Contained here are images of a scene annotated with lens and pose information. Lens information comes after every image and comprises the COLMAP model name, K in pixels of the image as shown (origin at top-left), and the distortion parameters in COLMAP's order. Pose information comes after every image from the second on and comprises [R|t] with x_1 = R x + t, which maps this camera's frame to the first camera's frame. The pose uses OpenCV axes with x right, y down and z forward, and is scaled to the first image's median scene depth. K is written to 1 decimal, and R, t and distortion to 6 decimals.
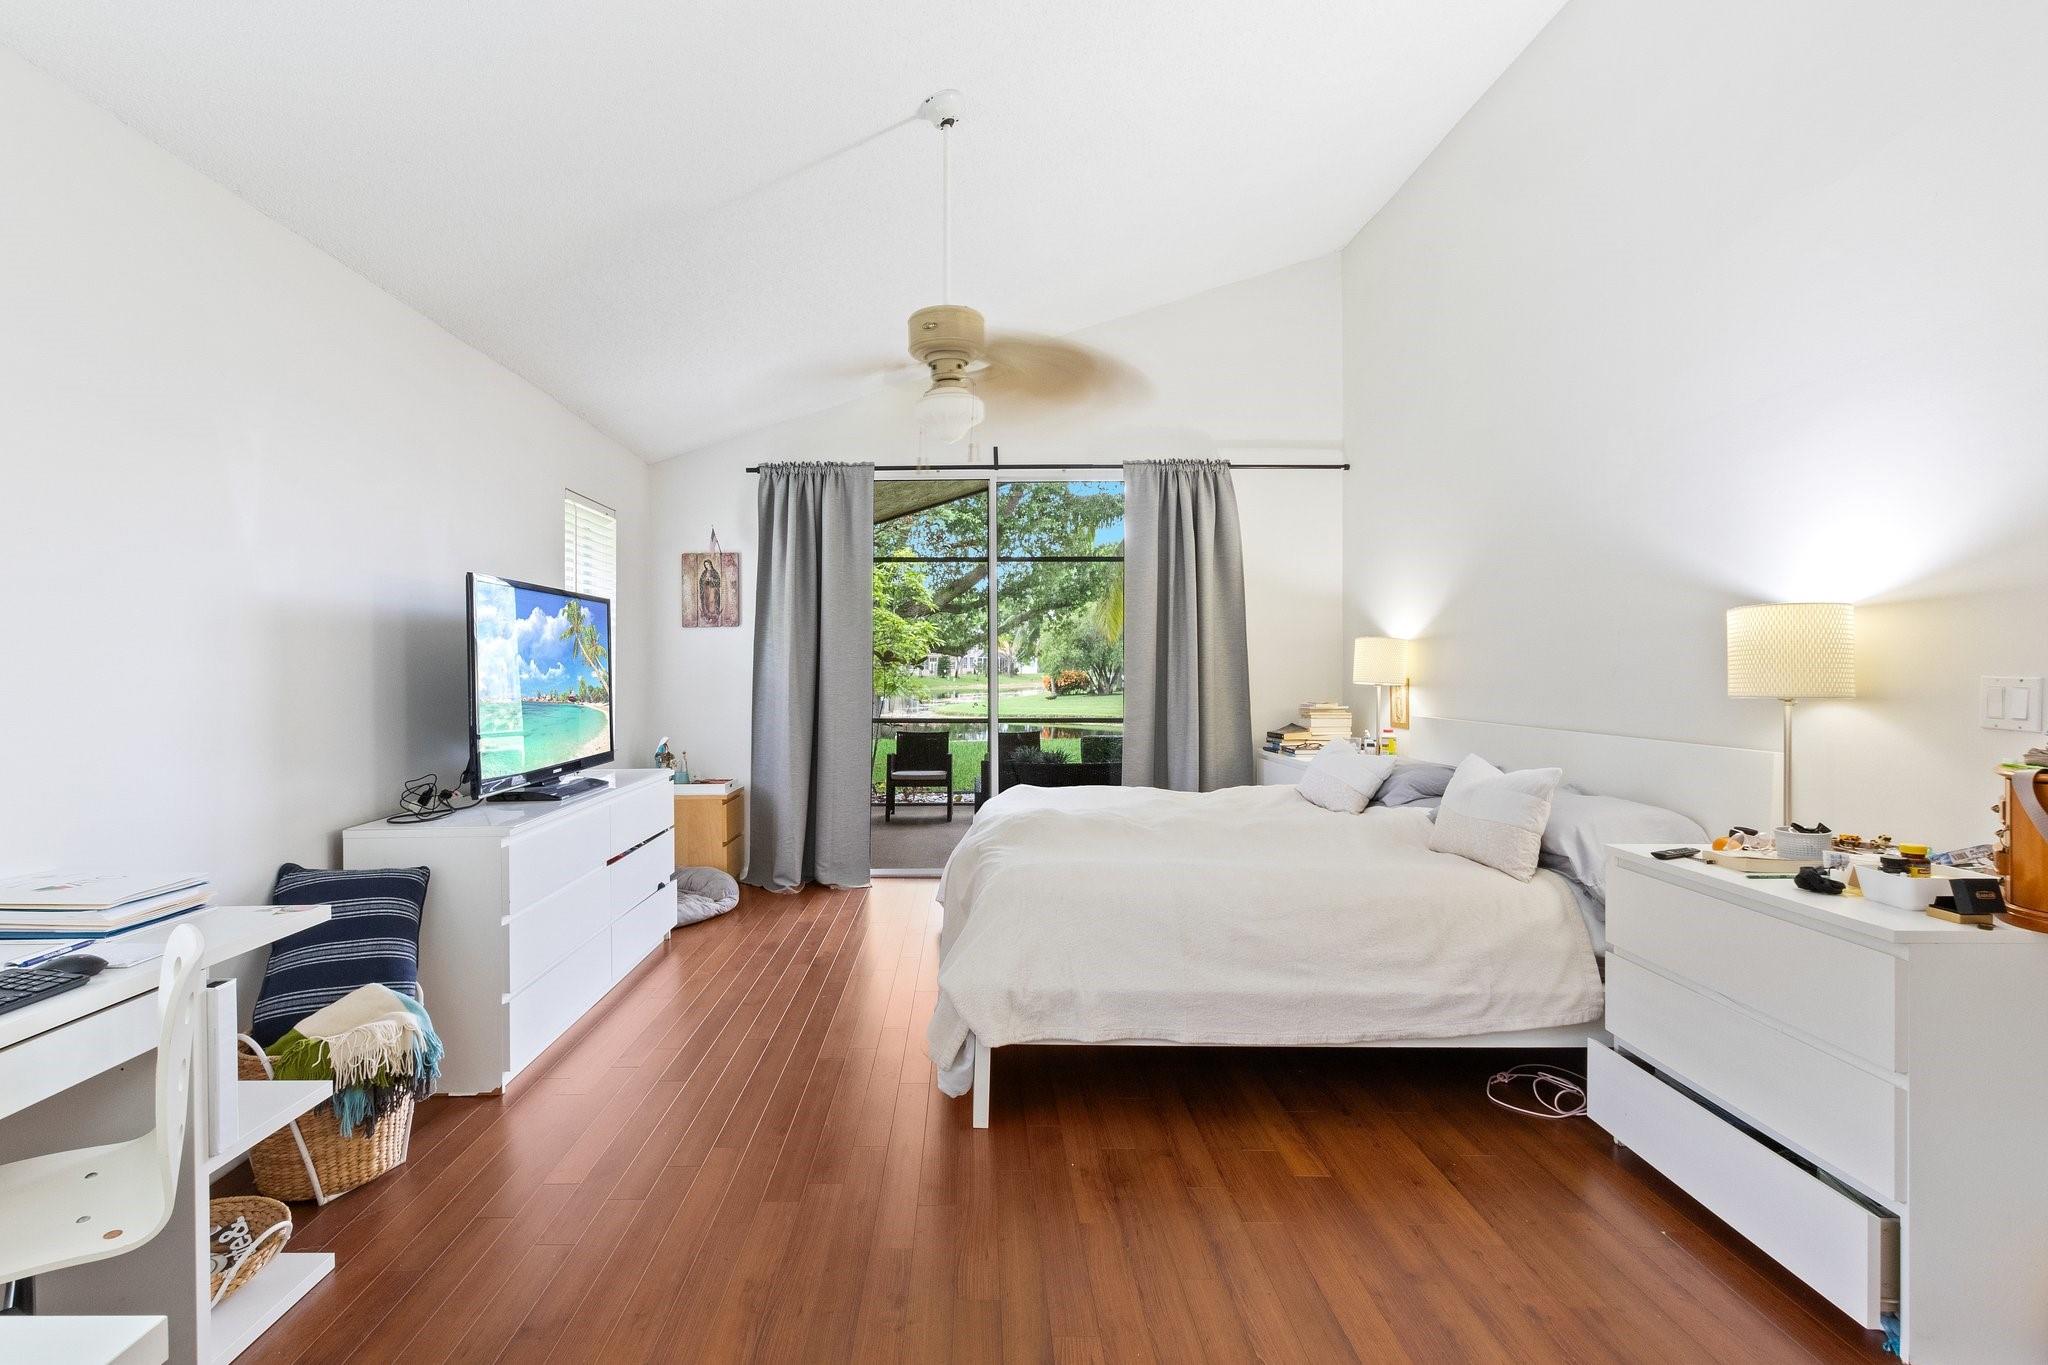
lens RADIAL K [[917.2, 0, 1023.2], [0, 917.2, 680.0], [0, 0, 1]] dist [0.002407, 0.000432]
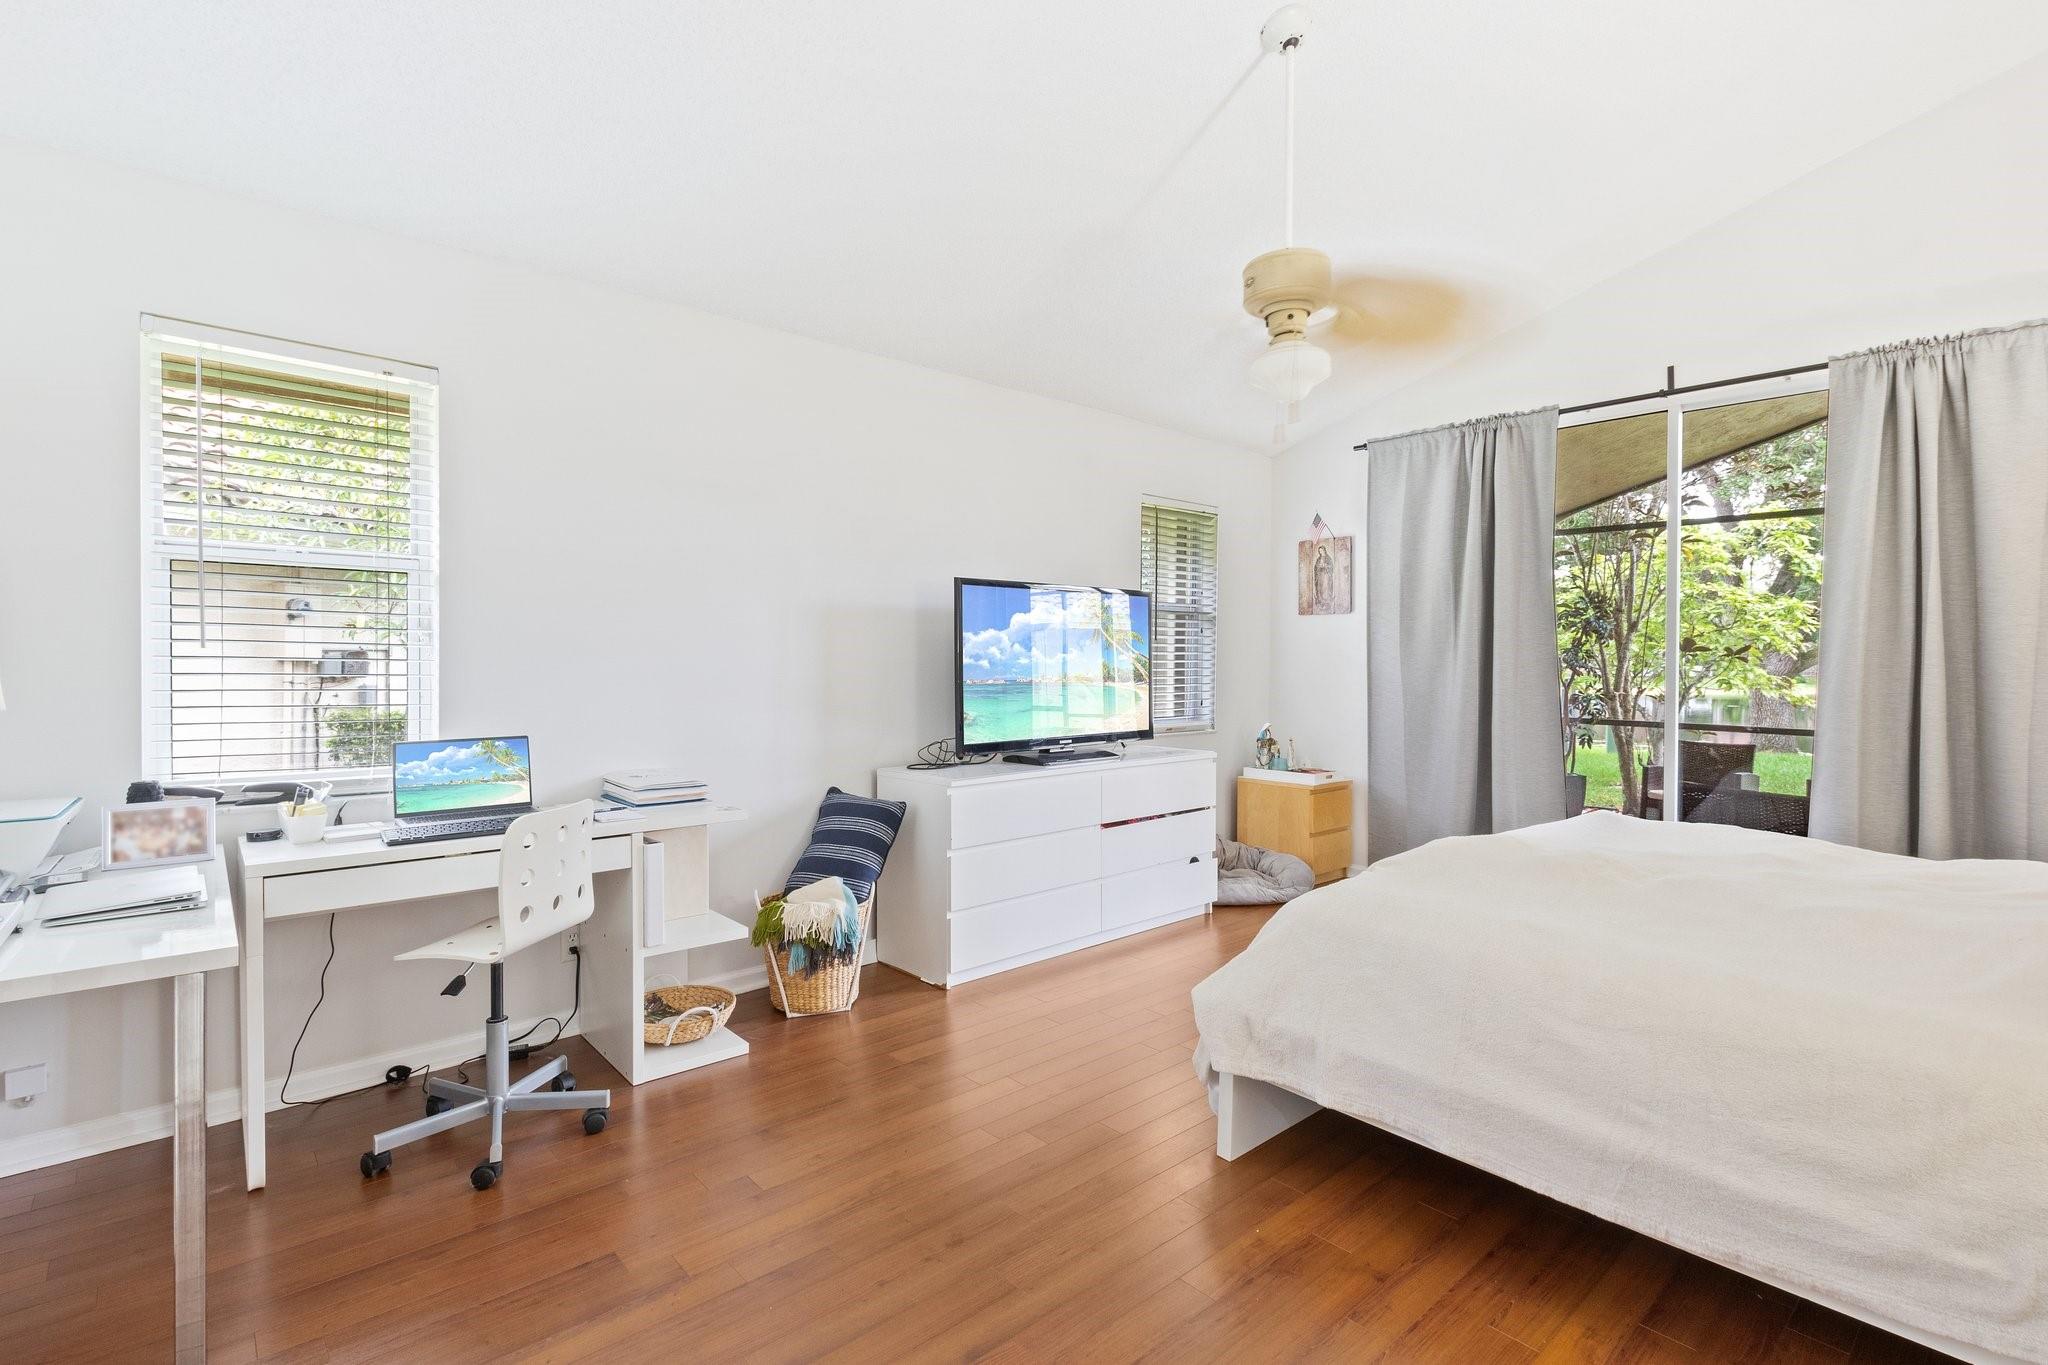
lens RADIAL K [[967.7, 0, 1073.0], [0, 967.7, 680.8], [0, 0, 1]] dist [-0.001677, -0.000812]
pose [[0.676486, 0.025982, -0.735997, 0.532172], [-0.017938, 0.999662, 0.018802, -0.002641], [0.736237, 0.000483, 0.676723, 0.230726]]
